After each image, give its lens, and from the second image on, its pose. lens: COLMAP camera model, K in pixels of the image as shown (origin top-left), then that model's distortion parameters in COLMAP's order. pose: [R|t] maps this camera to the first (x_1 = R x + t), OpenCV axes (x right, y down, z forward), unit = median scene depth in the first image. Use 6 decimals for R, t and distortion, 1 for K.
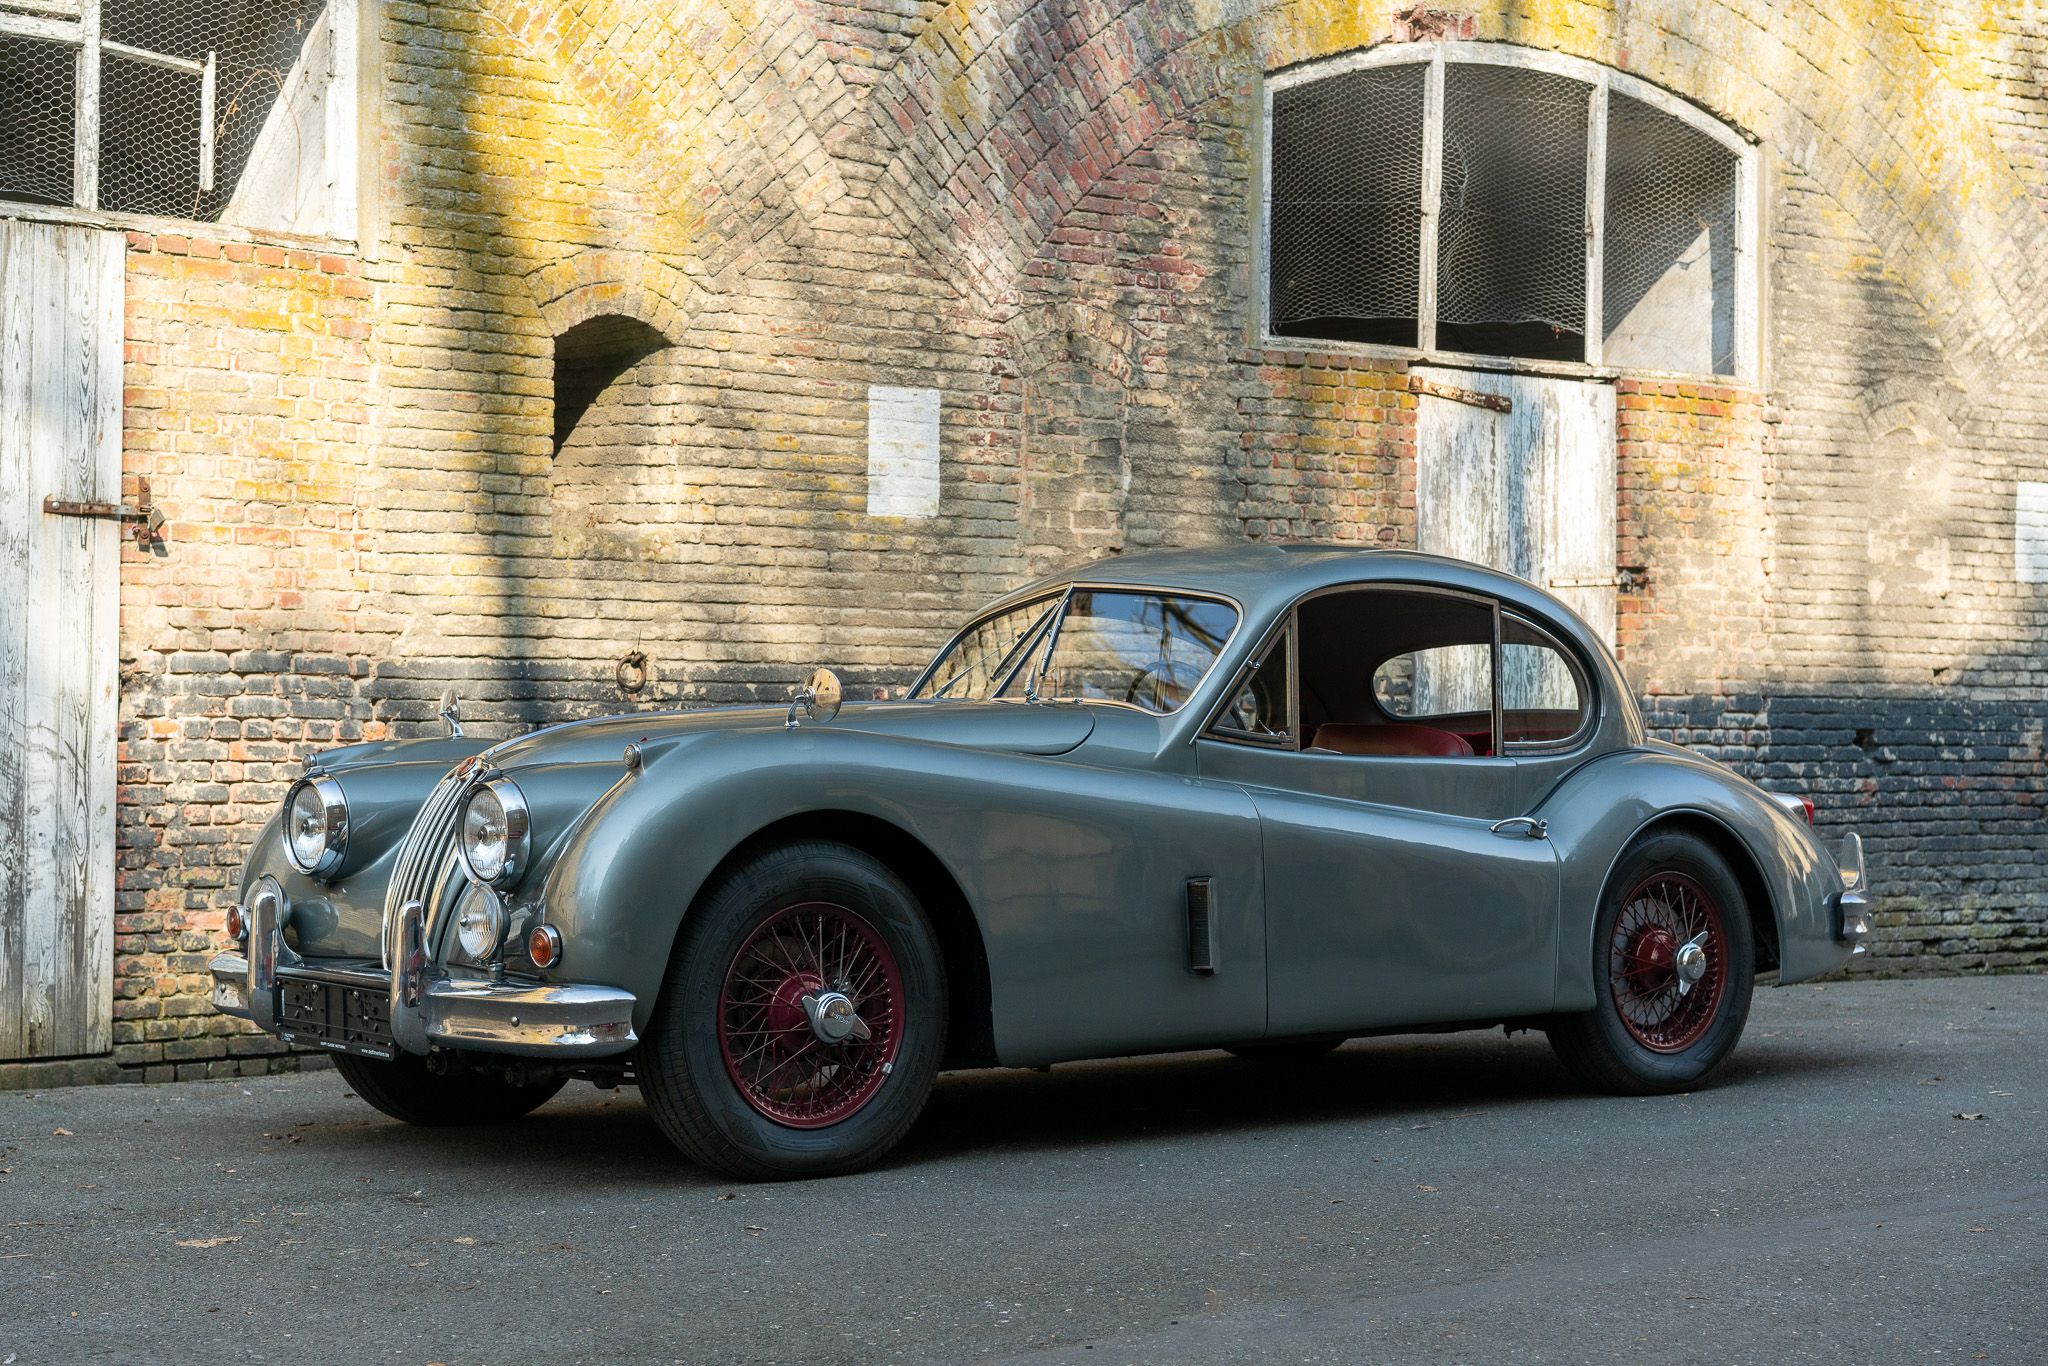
lens RADIAL K [[3217.8, 0, 1063.4], [0, 3217.8, 715.3], [0, 0, 1]] dist [-0.013743, 0.000000]
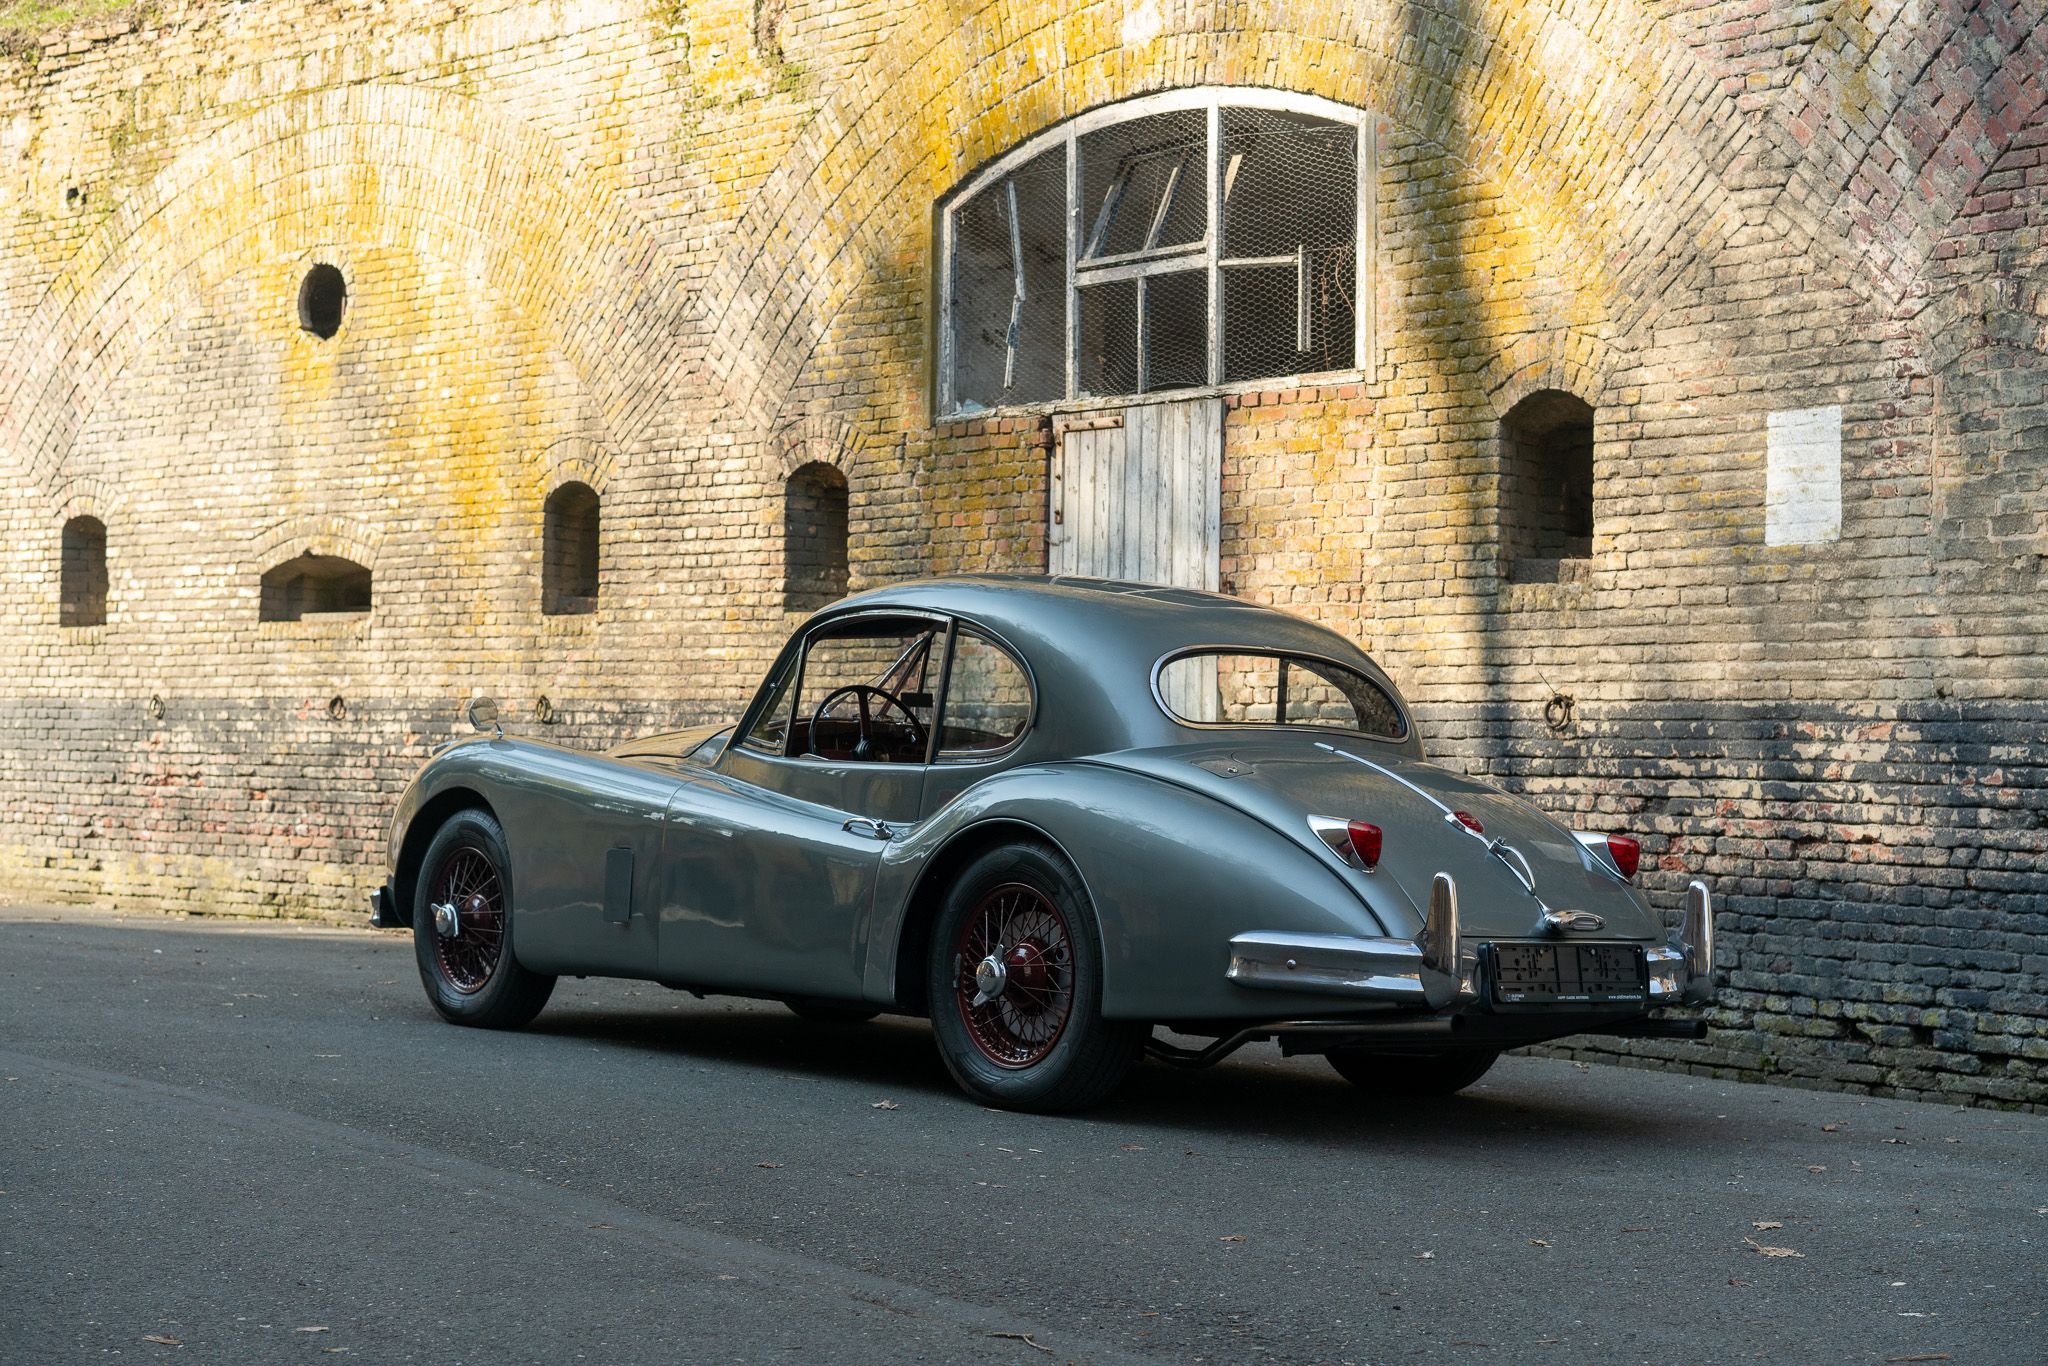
lens RADIAL K [[3217.8, 0, 1037.6], [0, 3217.8, 699.5], [0, 0, 1]] dist [-0.013743, 0.000000]
pose [[0.011224, -0.028014, -0.999545, 0.942581], [-0.017287, 0.999453, -0.028205, 0.015944], [0.999788, 0.017596, 0.010733, 0.799016]]
